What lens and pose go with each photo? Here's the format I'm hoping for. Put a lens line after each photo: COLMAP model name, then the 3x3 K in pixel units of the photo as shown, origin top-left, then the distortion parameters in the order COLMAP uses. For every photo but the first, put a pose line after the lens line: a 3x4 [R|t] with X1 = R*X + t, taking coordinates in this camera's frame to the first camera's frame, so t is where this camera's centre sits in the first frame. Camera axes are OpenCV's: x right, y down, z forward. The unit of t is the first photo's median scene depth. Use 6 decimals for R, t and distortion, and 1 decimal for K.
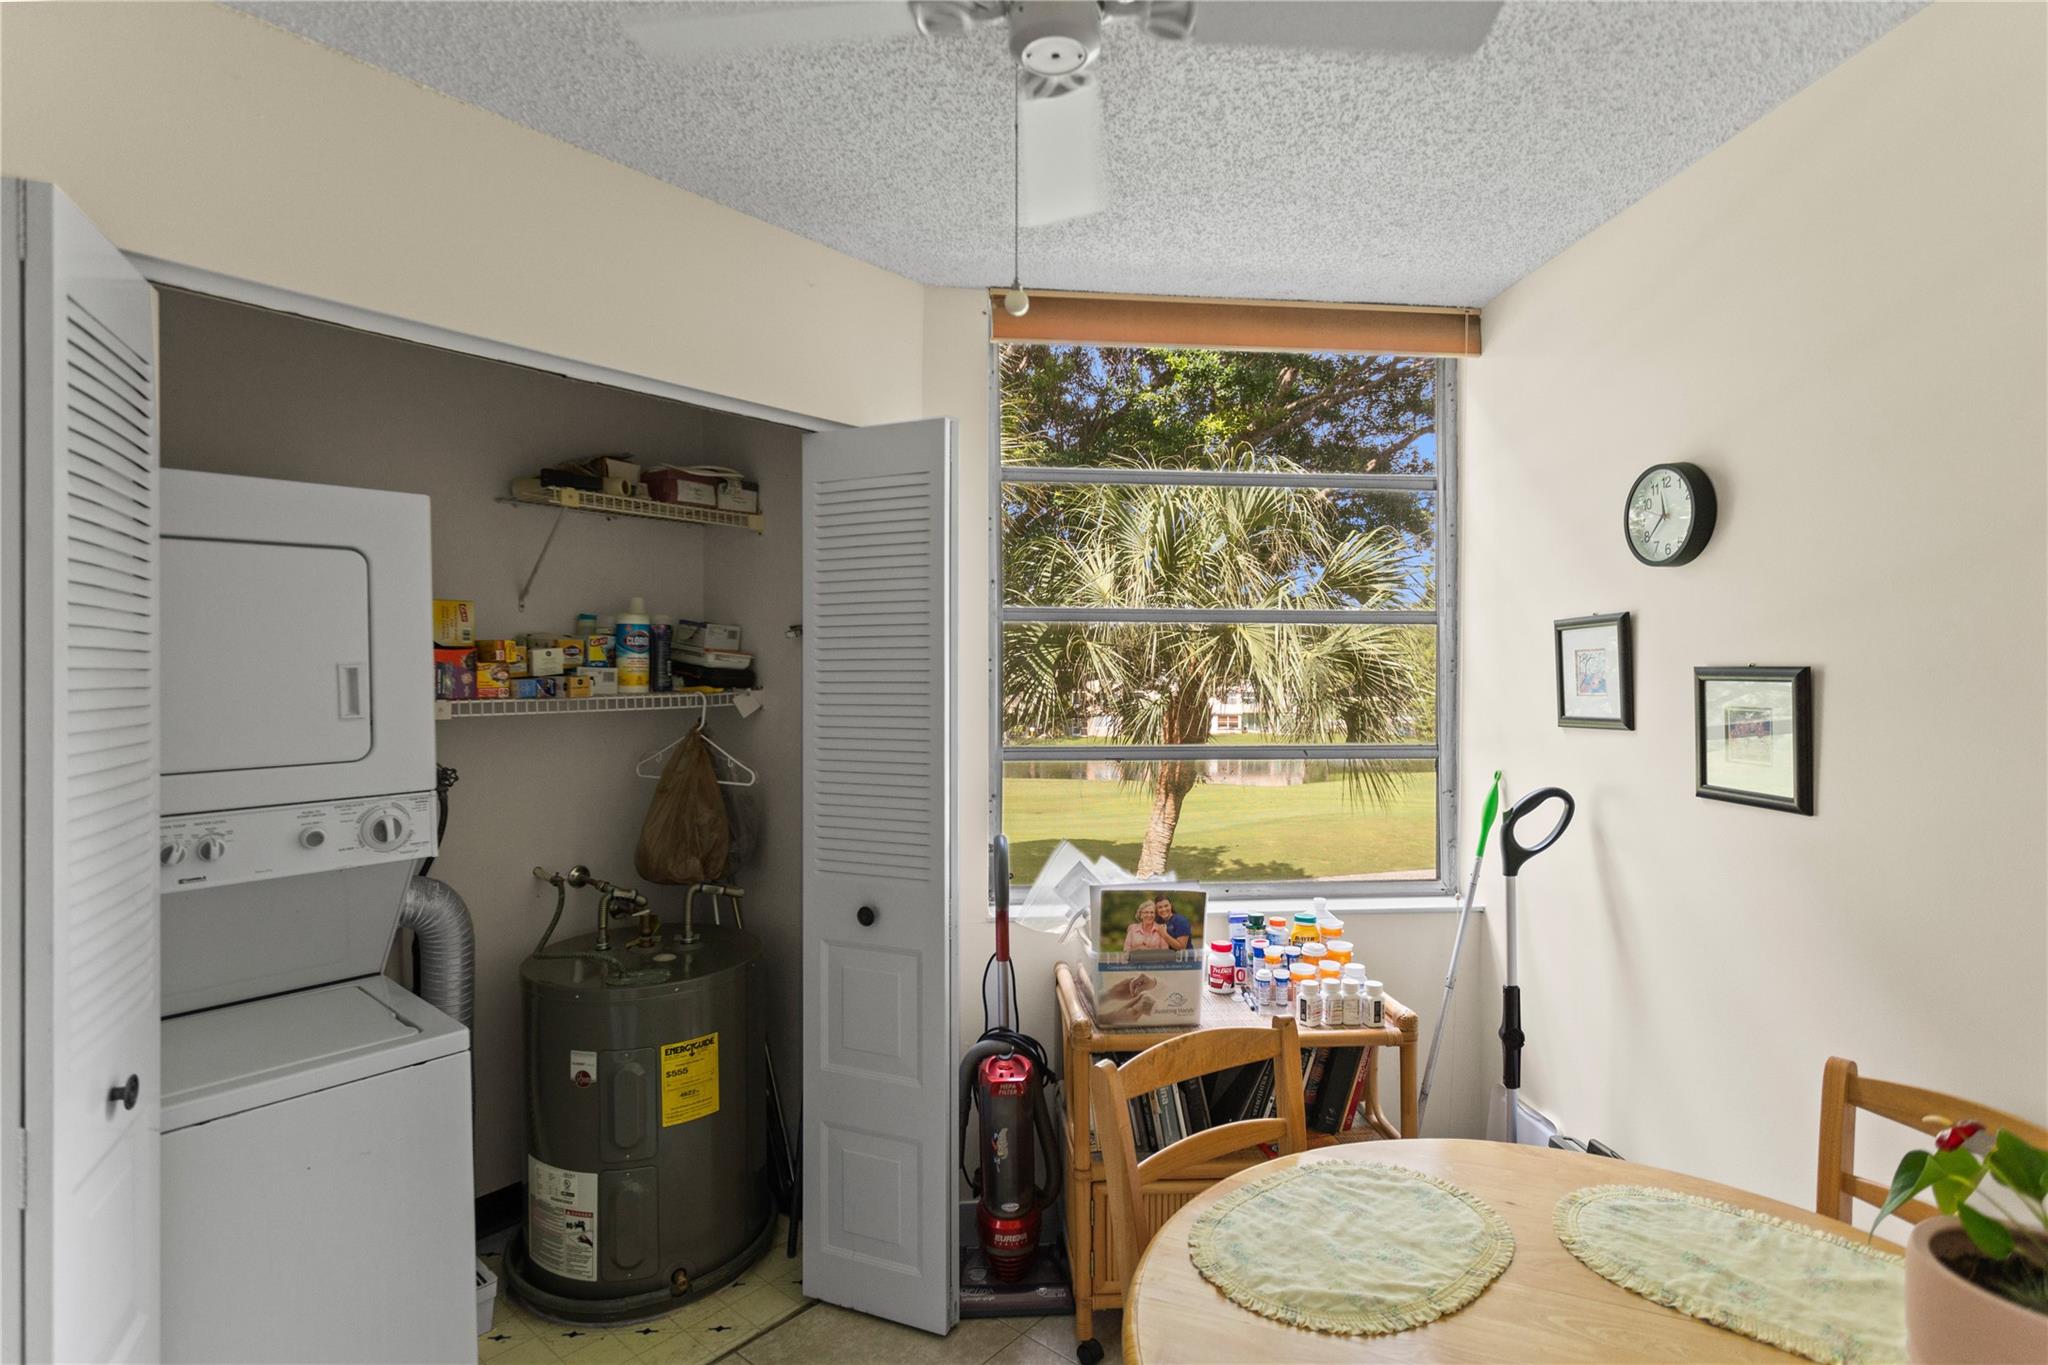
lens RADIAL K [[1019.4, 0, 1020.1], [0, 1019.4, 682.8], [0, 0, 1]] dist [0.005223, 0.000553]
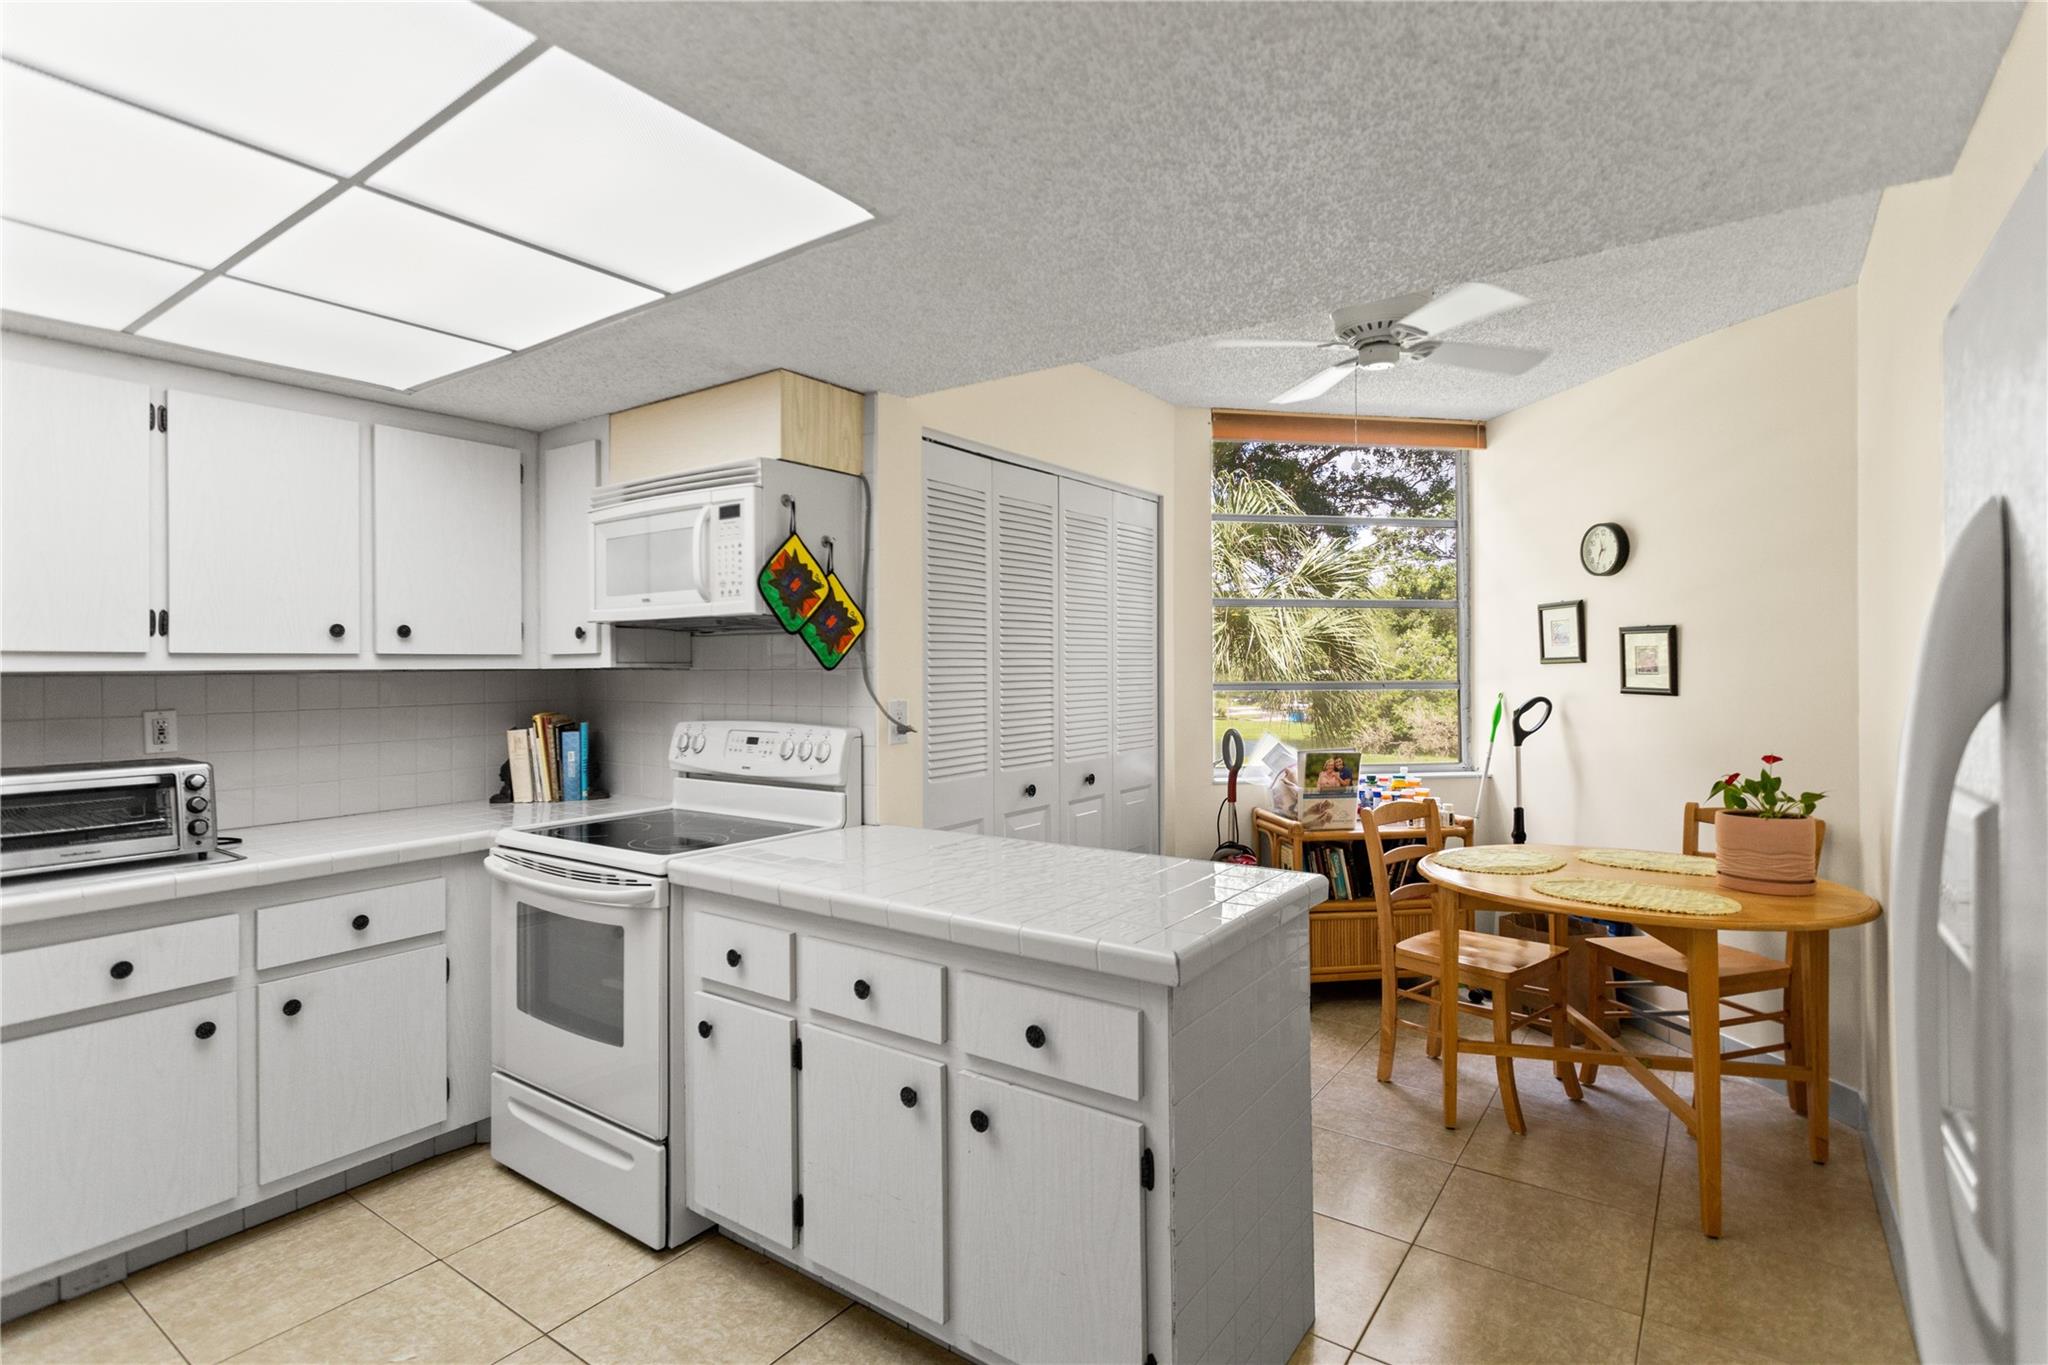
lens RADIAL K [[980.4, 0, 1015.0], [0, 980.4, 668.2], [0, 0, 1]] dist [0.008028, -0.001085]
pose [[0.996930, -0.006965, 0.077988, -0.564553], [0.007488, 0.999951, -0.006414, 0.058342], [-0.077940, 0.006978, 0.996934, -0.693222]]
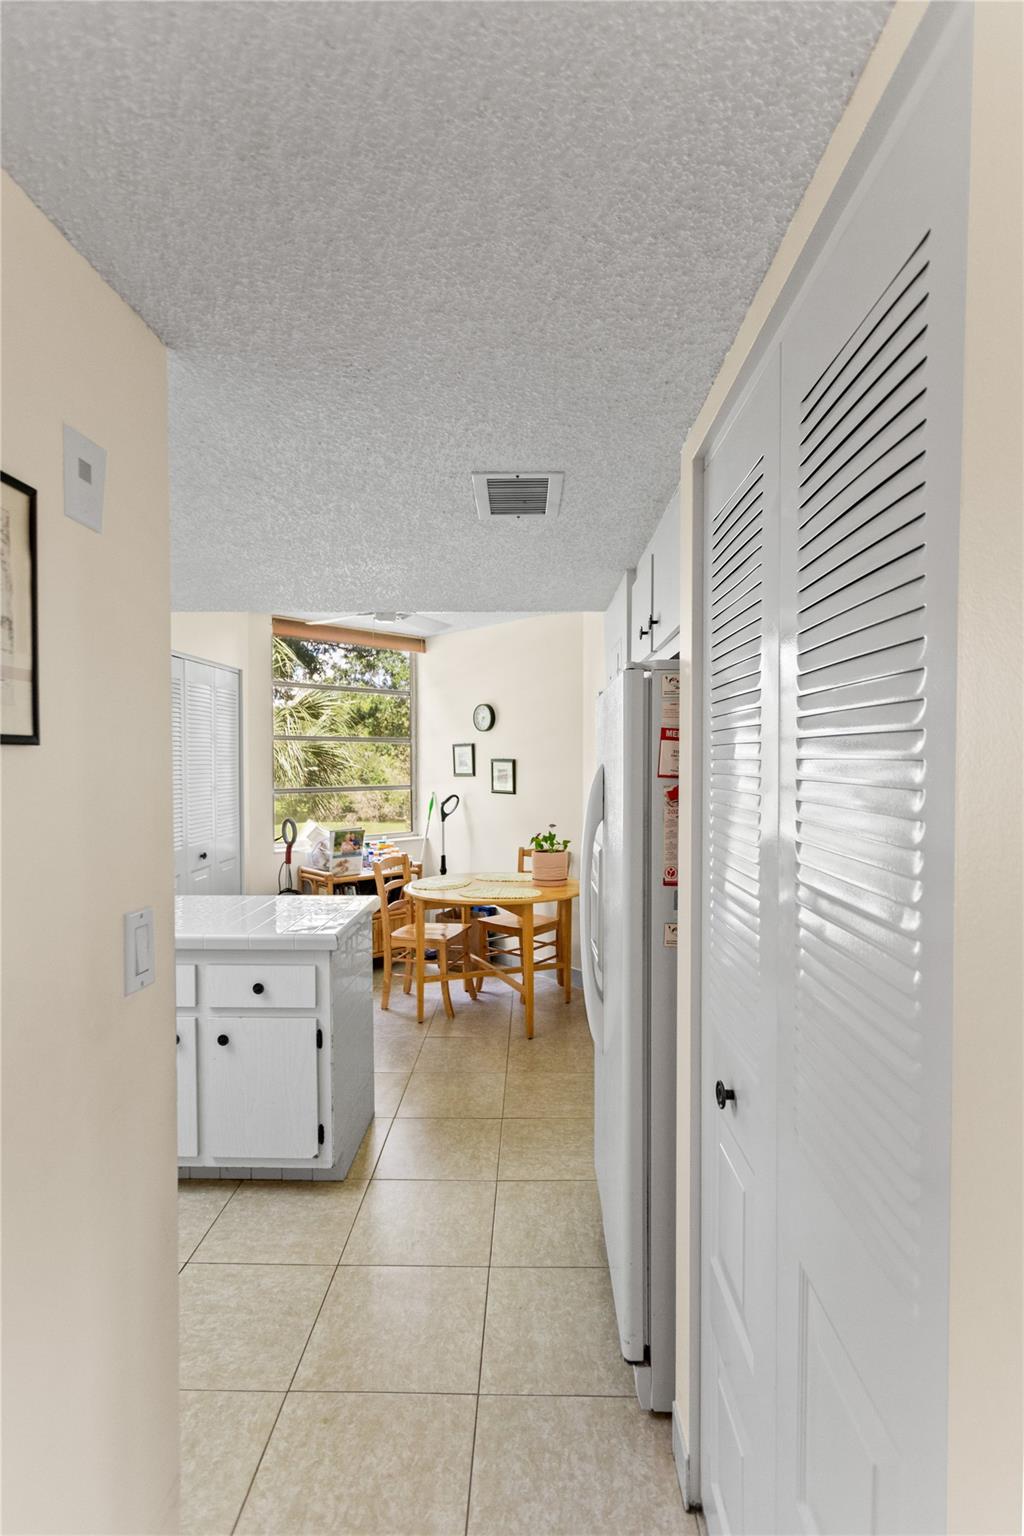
lens RADIAL K [[741.4, 0, 506.3], [0, 741.4, 774.0], [0, 0, 1]] dist [0.002629, -0.000045]
pose [[0.782891, -0.015284, 0.621971, -0.888364], [0.004896, 0.999819, 0.018407, -0.008192], [-0.622140, -0.011366, 0.782824, -1.050533]]
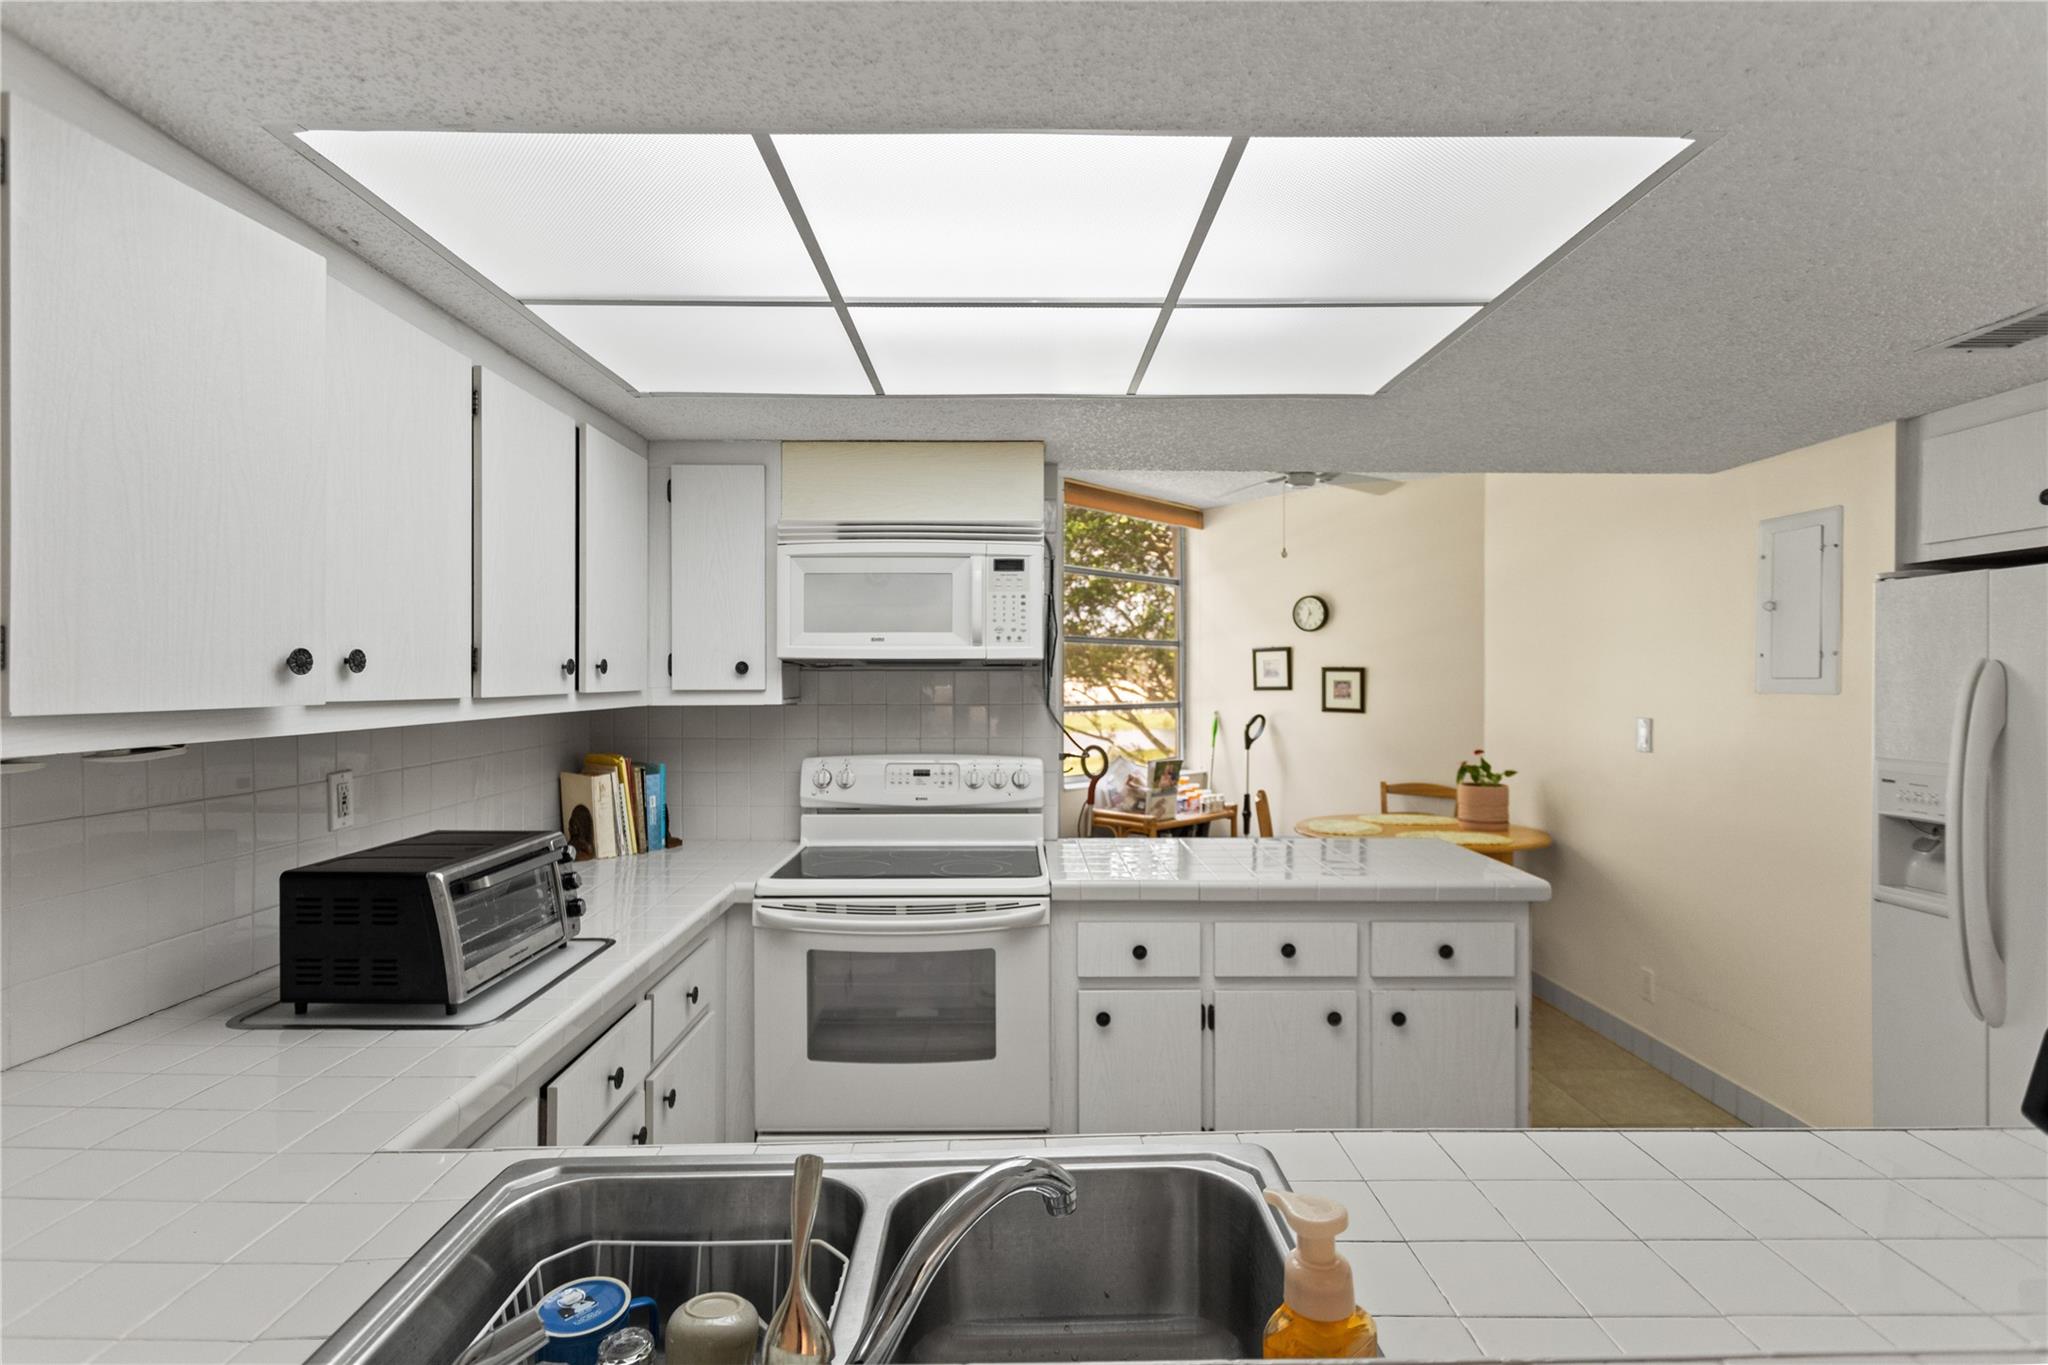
lens RADIAL K [[988.6, 0, 1011.0], [0, 988.6, 686.1], [0, 0, 1]] dist [0.002629, -0.000045]
pose [[0.759698, -0.008621, 0.650219, -1.618708], [0.005446, 0.999961, 0.006896, 0.013363], [-0.650253, -0.001698, 0.759716, -0.496017]]
